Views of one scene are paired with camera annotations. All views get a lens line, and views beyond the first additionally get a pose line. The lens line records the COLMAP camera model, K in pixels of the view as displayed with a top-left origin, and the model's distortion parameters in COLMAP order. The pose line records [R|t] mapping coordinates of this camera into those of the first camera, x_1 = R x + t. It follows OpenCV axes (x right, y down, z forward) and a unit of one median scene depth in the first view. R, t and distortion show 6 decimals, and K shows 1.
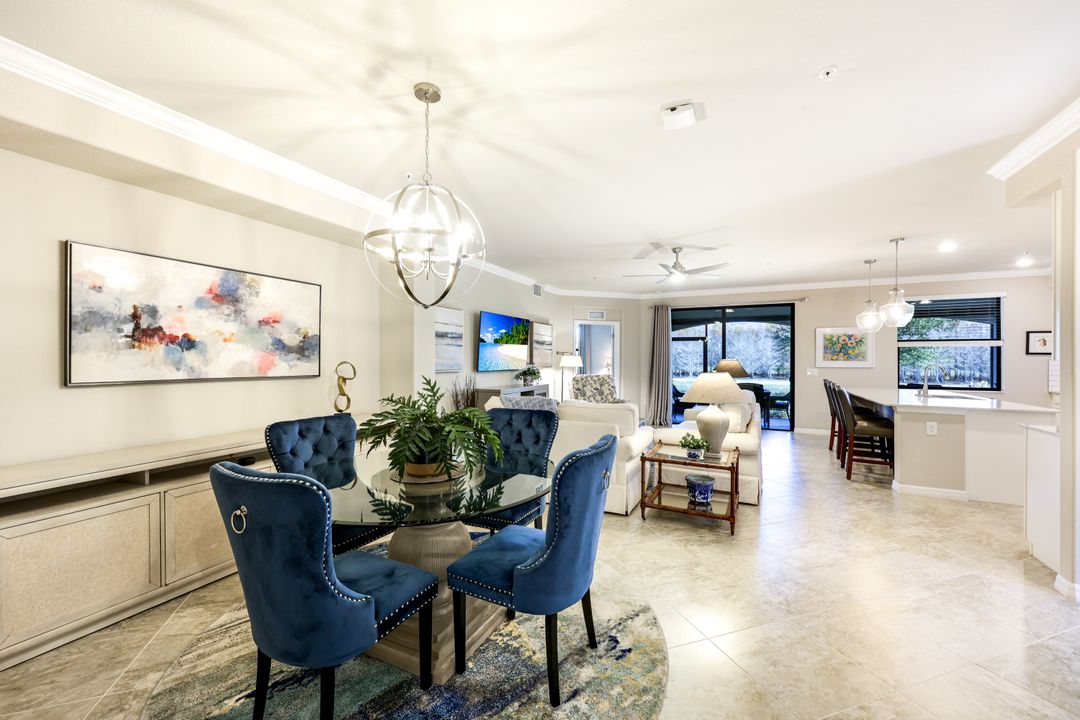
lens RADIAL K [[433.3, 0, 535.8], [0, 433.3, 360.8], [0, 0, 1]] dist [-0.000110, 0.001407]
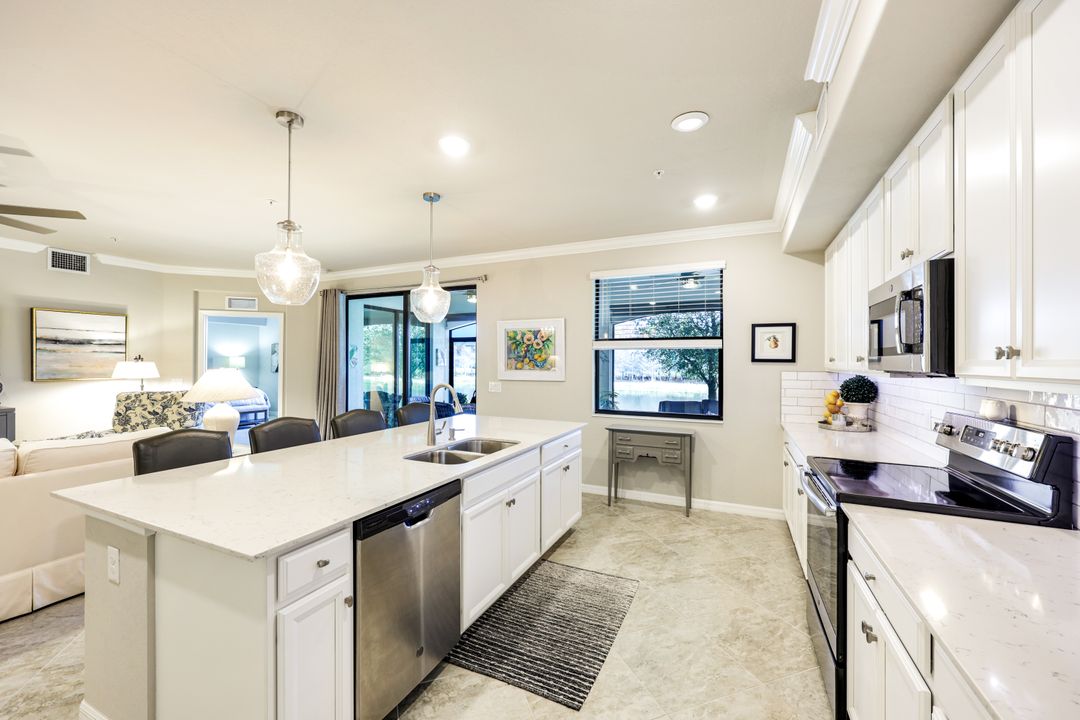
lens RADIAL K [[433.3, 0, 534.7], [0, 433.3, 357.7], [0, 0, 1]] dist [-0.000110, 0.001407]
pose [[0.999855, 0.001734, 0.016920, 0.959776], [-0.001498, 0.999902, -0.013928, -0.013769], [-0.016943, 0.013901, 0.999760, 0.469342]]
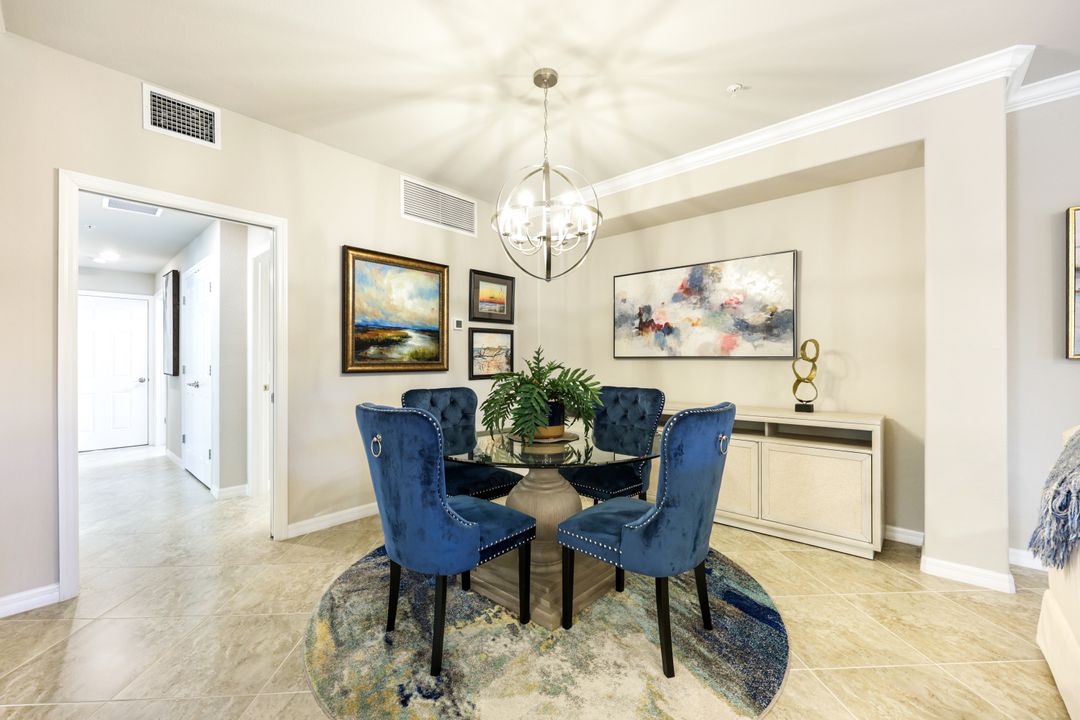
lens RADIAL K [[433.3, 0, 536.4], [0, 433.3, 360.4], [0, 0, 1]] dist [-0.000110, 0.001407]
pose [[-0.268670, 0.000057, -0.963232, 0.308350], [-0.003155, 0.999995, 0.000939, 0.028235], [0.963227, 0.003292, -0.268668, 0.501608]]
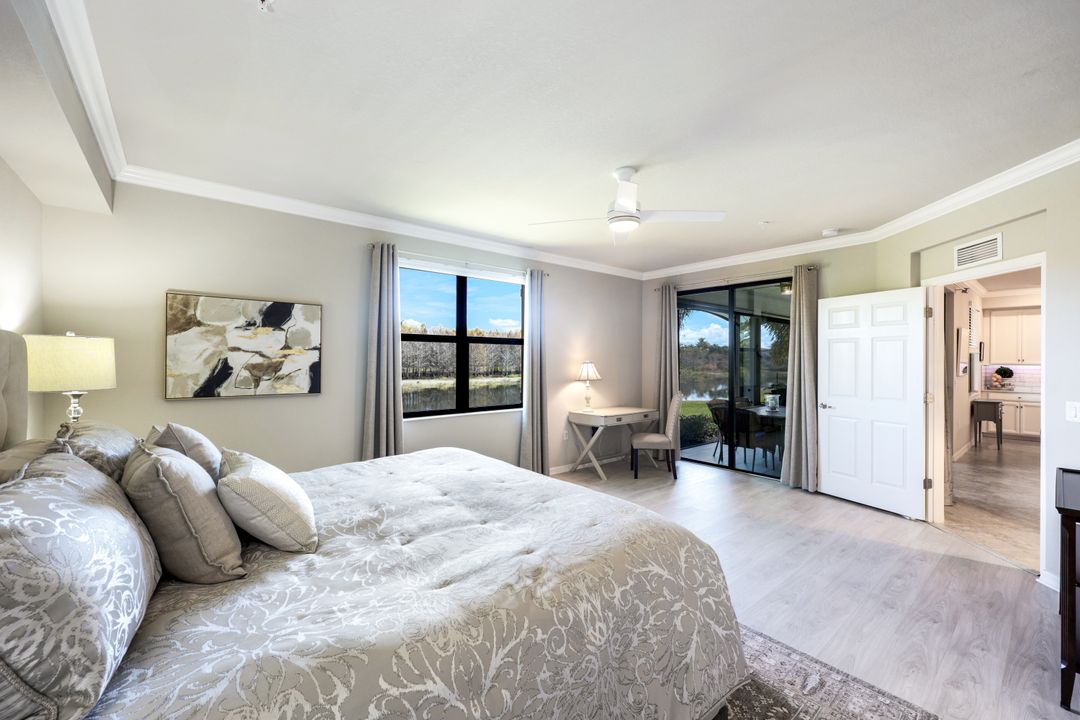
lens RADIAL K [[433.3, 0, 535.5], [0, 433.3, 358.4], [0, 0, 1]] dist [-0.000110, 0.001407]
pose [[0.410277, 0.000256, 0.911961, -0.586305], [-0.001985, 0.999998, 0.000612, -0.022969], [-0.911959, -0.002061, 0.410276, 1.934997]]
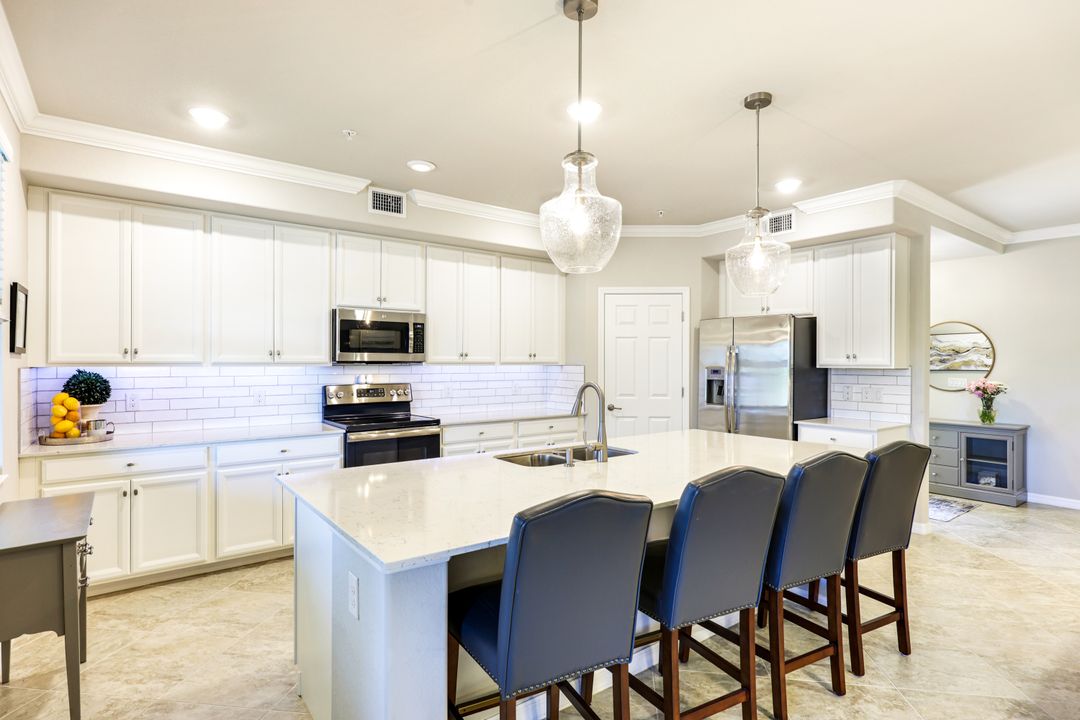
lens RADIAL K [[544.8, 0, 527.4], [0, 544.8, 362.5], [0, 0, 1]] dist [-0.006985, -0.001685]
pose [[-0.886234, -0.001322, 0.463235, 0.690119], [-0.000063, 0.999996, 0.002734, -0.007743], [-0.463237, 0.002394, -0.886231, 1.398707]]
